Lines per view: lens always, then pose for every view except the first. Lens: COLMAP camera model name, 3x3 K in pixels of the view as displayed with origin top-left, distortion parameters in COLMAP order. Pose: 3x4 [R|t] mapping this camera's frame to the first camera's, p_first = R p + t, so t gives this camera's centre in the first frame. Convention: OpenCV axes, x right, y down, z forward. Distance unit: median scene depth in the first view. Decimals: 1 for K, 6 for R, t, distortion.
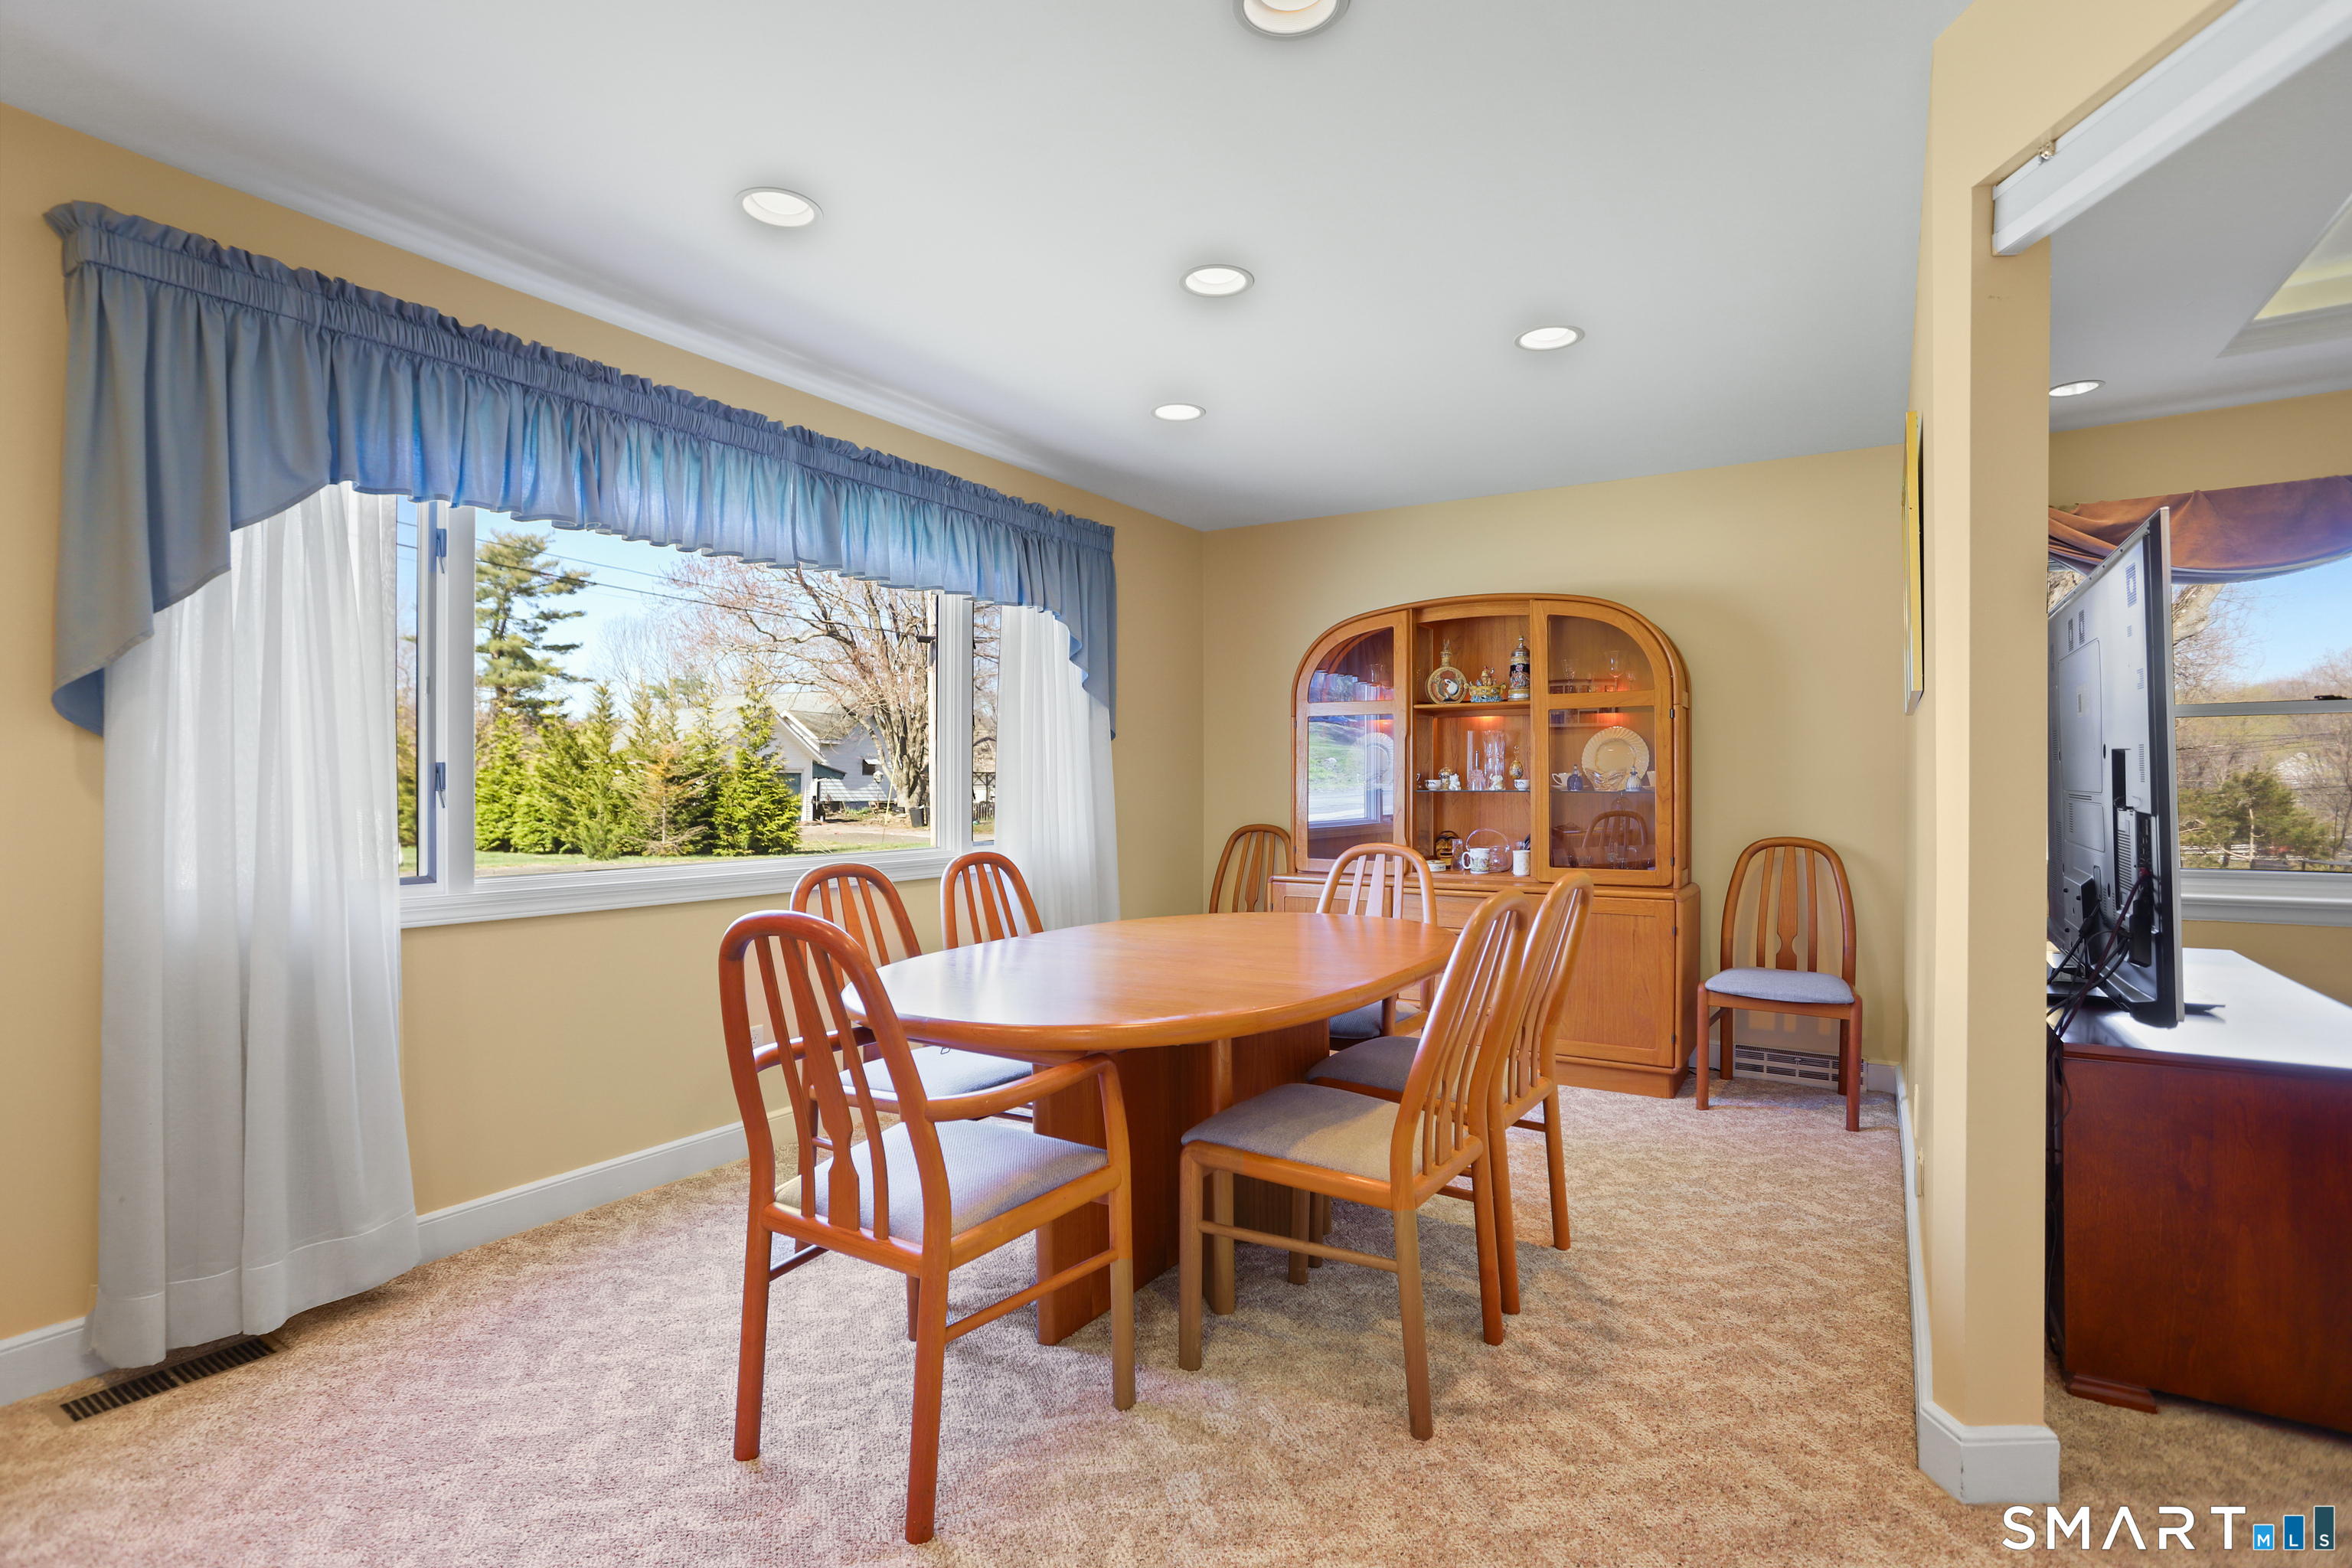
lens RADIAL K [[1135.7, 0, 1171.2], [0, 1135.7, 787.3], [0, 0, 1]] dist [-0.066647, 0.043811]
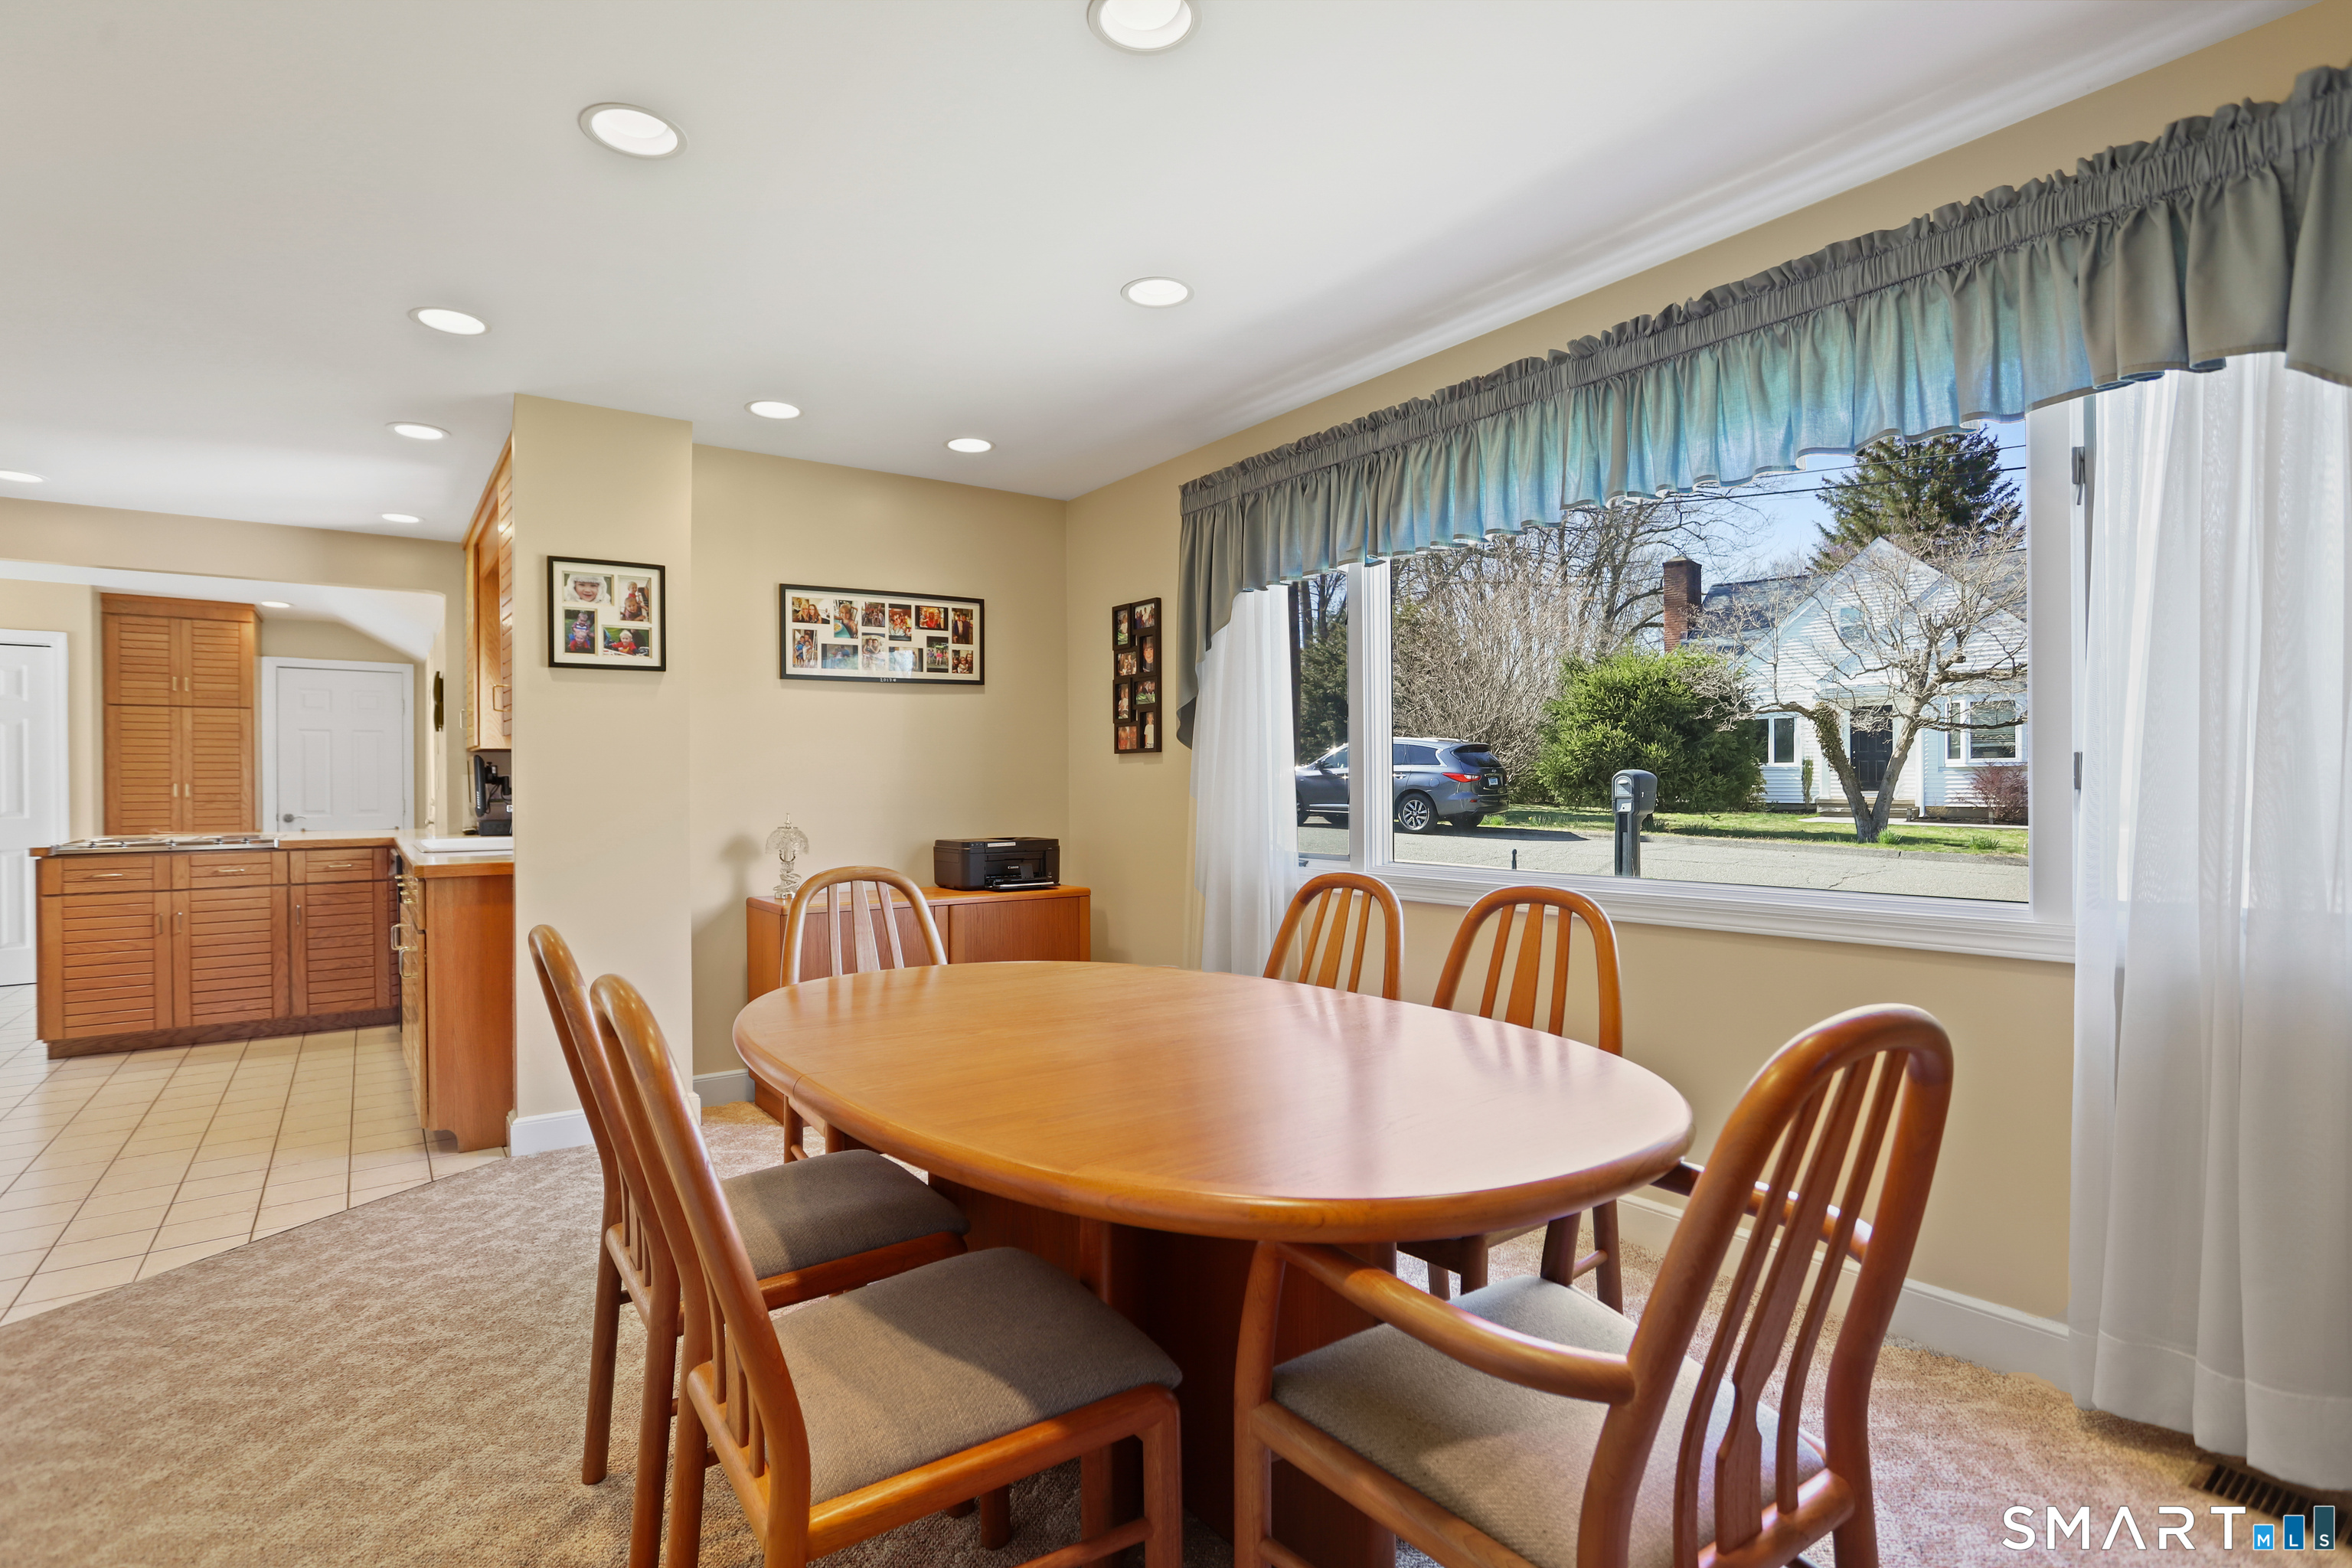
lens RADIAL K [[1129.7, 0, 1165.4], [0, 1129.7, 788.2], [0, 0, 1]] dist [-0.045864, 0.023549]
pose [[-0.363674, 0.007249, -0.931498, 0.386682], [0.005322, 0.999970, 0.005705, -0.005713], [0.931511, -0.002883, -0.363701, 0.753491]]
